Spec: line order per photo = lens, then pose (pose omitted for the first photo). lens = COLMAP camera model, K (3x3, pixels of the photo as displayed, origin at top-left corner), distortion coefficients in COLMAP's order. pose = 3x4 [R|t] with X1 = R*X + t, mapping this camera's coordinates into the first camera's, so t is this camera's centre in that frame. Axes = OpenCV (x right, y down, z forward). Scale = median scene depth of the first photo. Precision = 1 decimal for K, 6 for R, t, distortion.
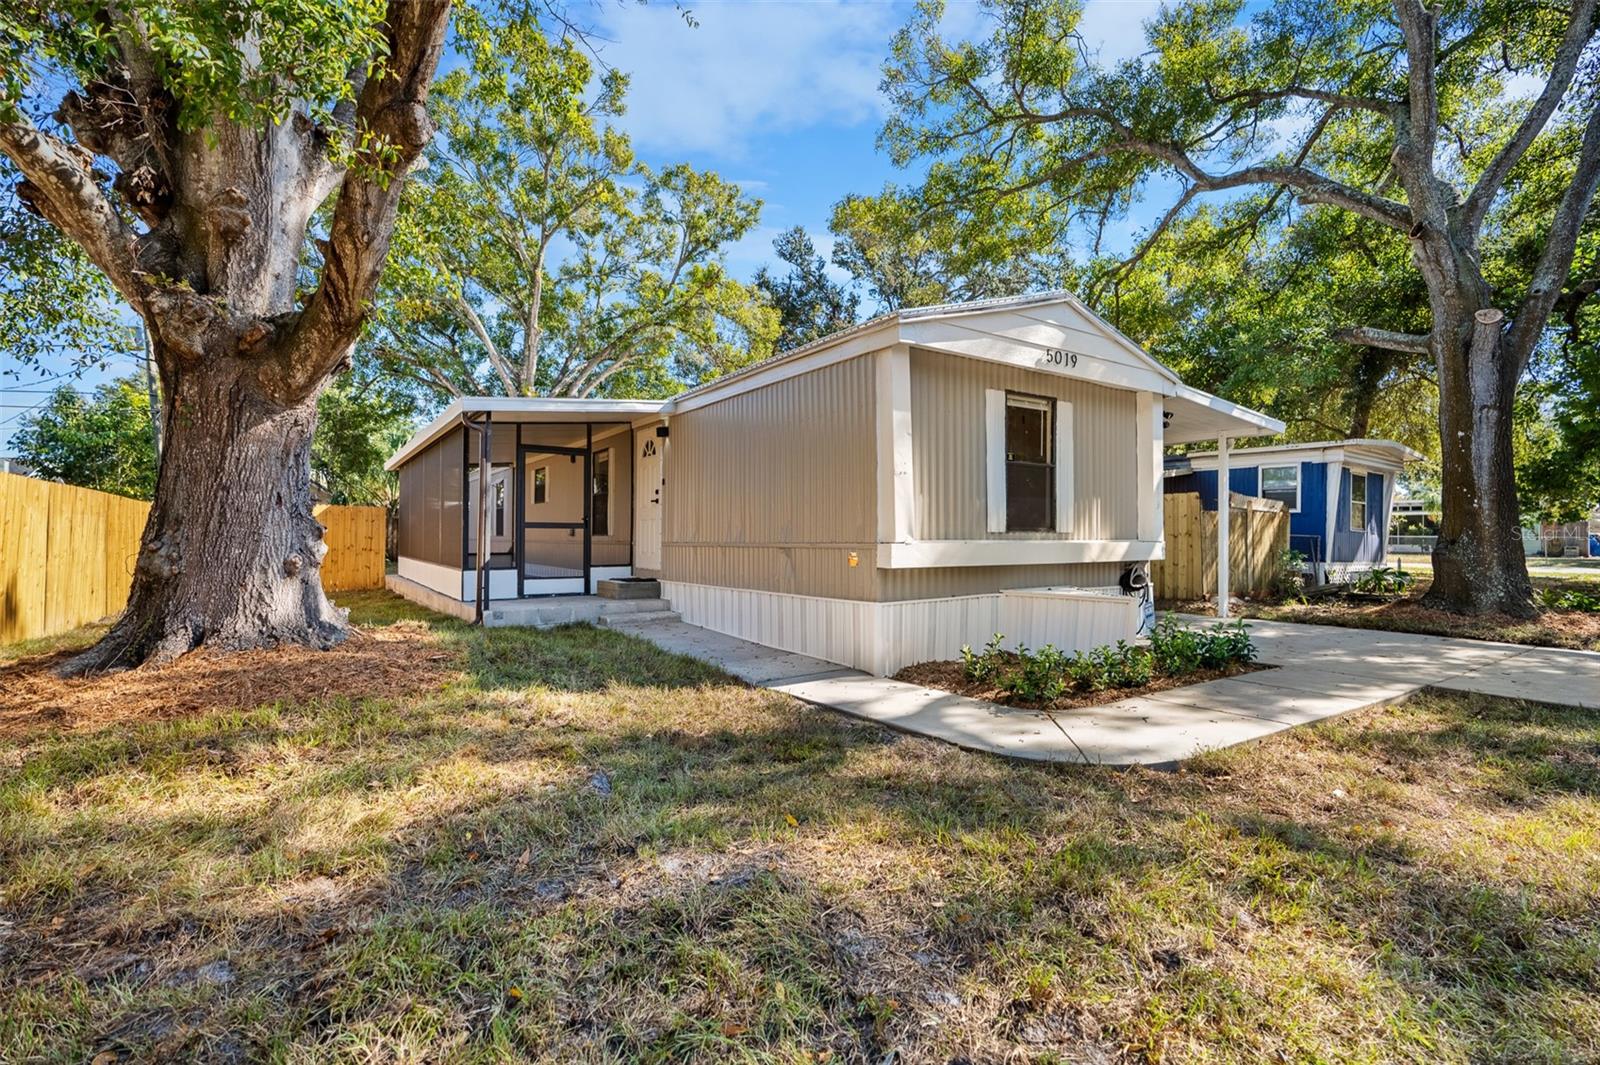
lens RADIAL K [[730.3, 0, 803.6], [0, 730.3, 503.3], [0, 0, 1]] dist [0.000029, -0.000131]
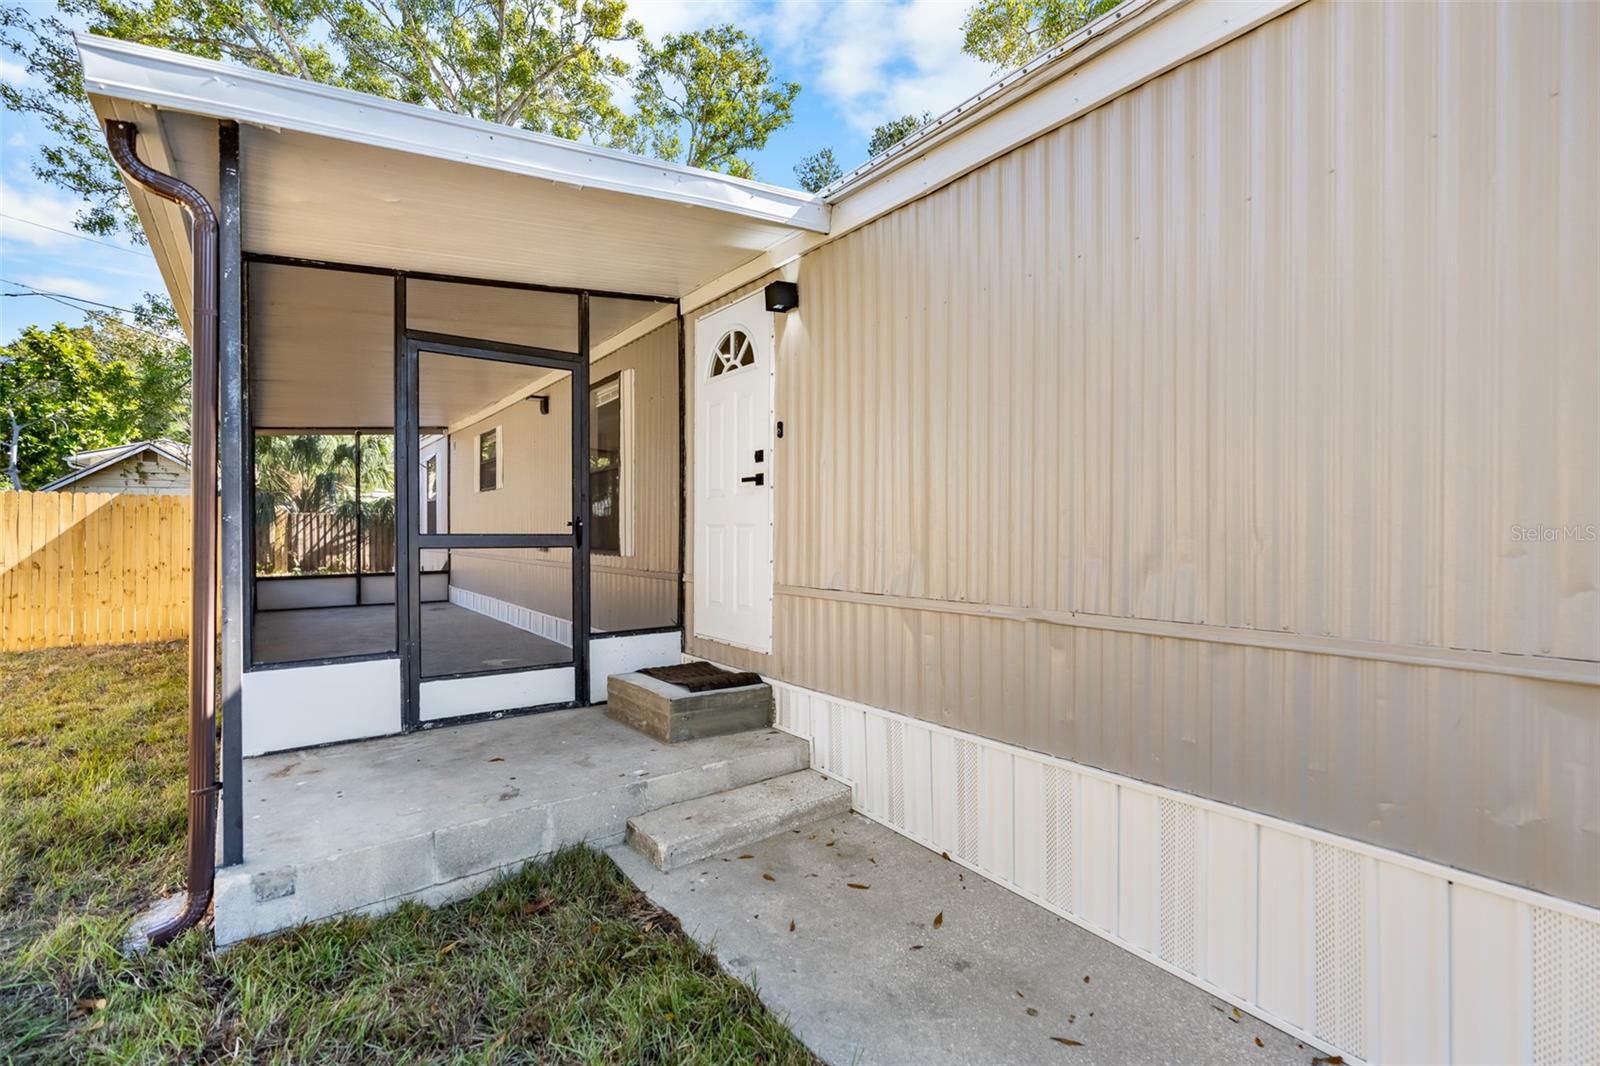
lens RADIAL K [[730.3, 0, 803.6], [0, 730.3, 503.8], [0, 0, 1]] dist [0.000029, -0.000131]
pose [[0.999381, -0.005029, 0.034828, -0.183450], [0.004607, 0.999915, 0.012182, 0.005573], [-0.034887, -0.012014, 0.999319, 0.579374]]
